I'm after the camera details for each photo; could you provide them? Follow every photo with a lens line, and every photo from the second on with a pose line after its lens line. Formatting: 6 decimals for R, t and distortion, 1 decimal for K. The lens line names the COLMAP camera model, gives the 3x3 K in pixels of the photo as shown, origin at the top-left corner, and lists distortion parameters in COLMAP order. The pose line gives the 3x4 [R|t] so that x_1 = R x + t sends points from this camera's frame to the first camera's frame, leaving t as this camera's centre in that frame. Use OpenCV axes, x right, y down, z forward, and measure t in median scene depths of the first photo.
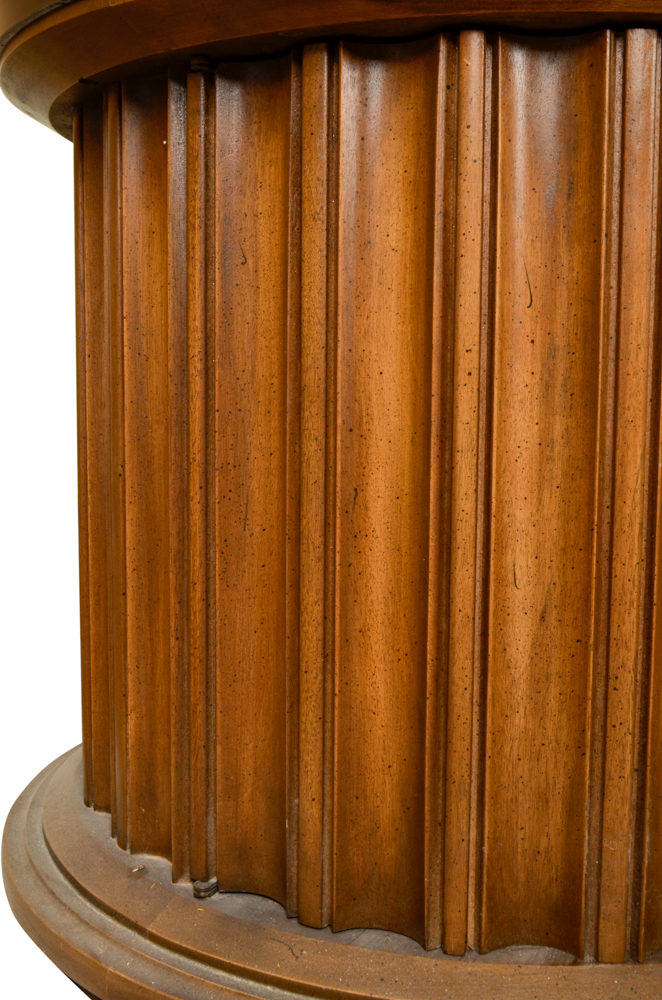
lens RADIAL K [[1177.1, 0, 331.0], [0, 1177.1, 500.0], [0, 0, 1]] dist [-0.029890, -0.017822]
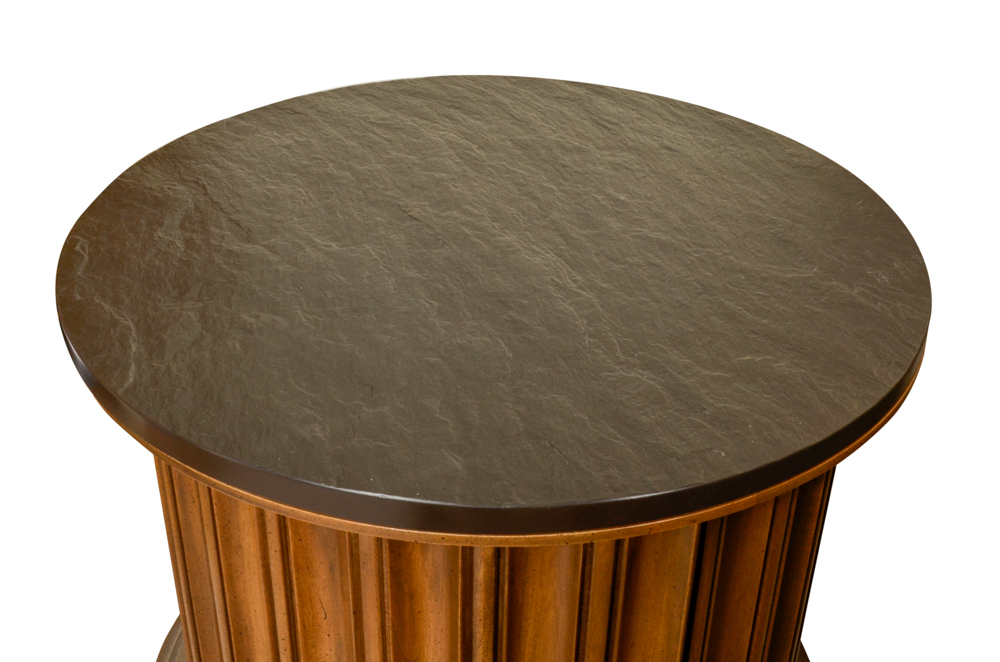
lens RADIAL K [[1177.1, 0, 500.0], [0, 1177.1, 331.0], [0, 0, 1]] dist [-0.029890, -0.017822]
pose [[0.947451, 0.175464, -0.267486, 0.695384], [-0.046789, 0.903169, 0.426727, -1.113849], [0.316461, -0.391788, 0.863918, -0.102386]]
